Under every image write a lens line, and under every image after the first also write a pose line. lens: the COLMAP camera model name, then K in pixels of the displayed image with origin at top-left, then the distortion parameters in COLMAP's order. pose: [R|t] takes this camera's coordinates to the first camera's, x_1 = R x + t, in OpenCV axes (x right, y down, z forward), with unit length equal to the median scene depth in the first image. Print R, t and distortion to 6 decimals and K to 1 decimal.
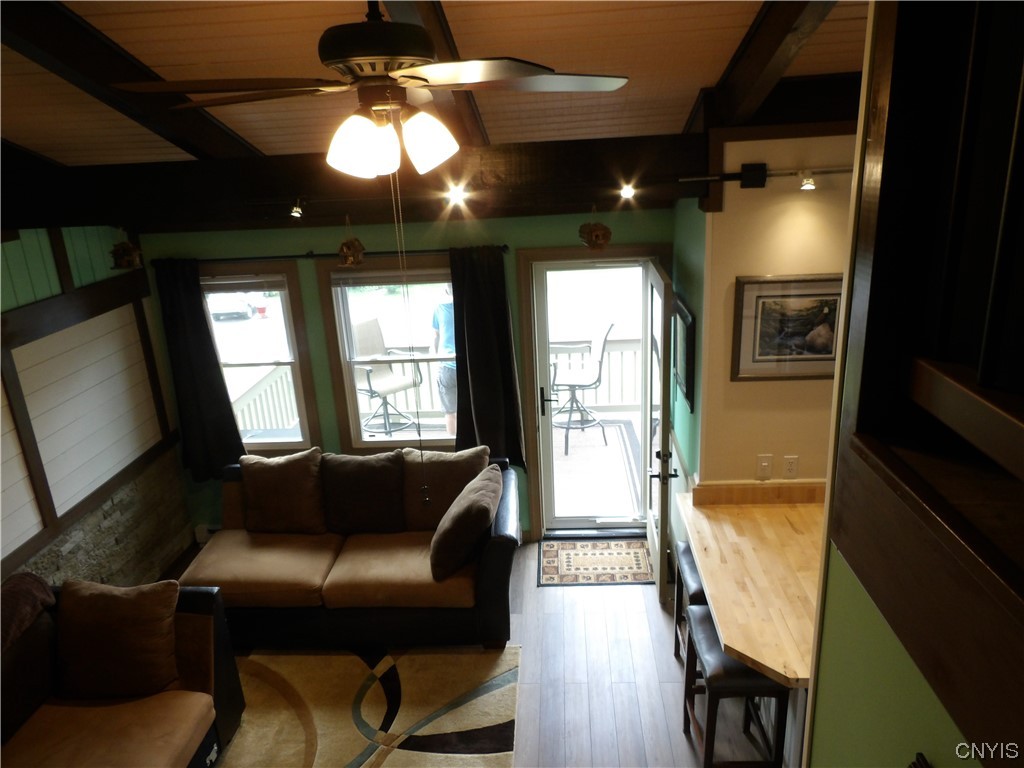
lens RADIAL K [[724.1, 0, 505.5], [0, 724.1, 384.5], [0, 0, 1]] dist [-0.015728, 0.030641]
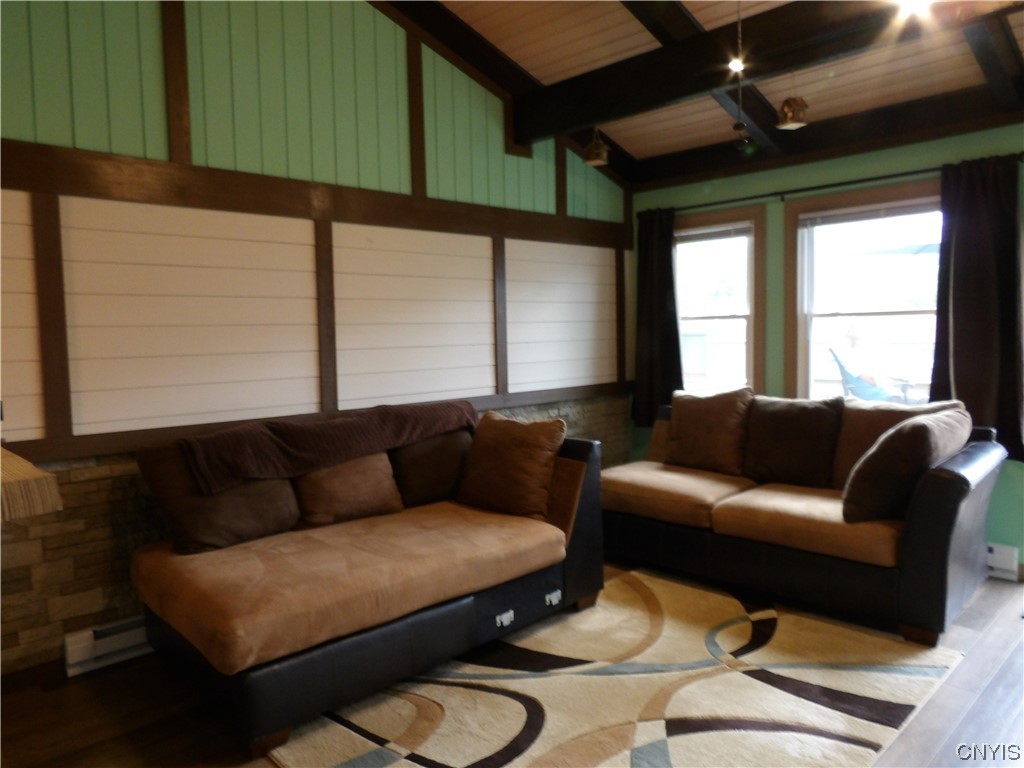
lens RADIAL K [[724.1, 0, 504.8], [0, 724.1, 385.9], [0, 0, 1]] dist [-0.015728, 0.030641]
pose [[0.733699, 0.083770, -0.674291, 0.144499], [-0.232654, 0.963358, -0.133470, 0.307716], [0.638402, 0.254803, 0.726304, 0.143620]]
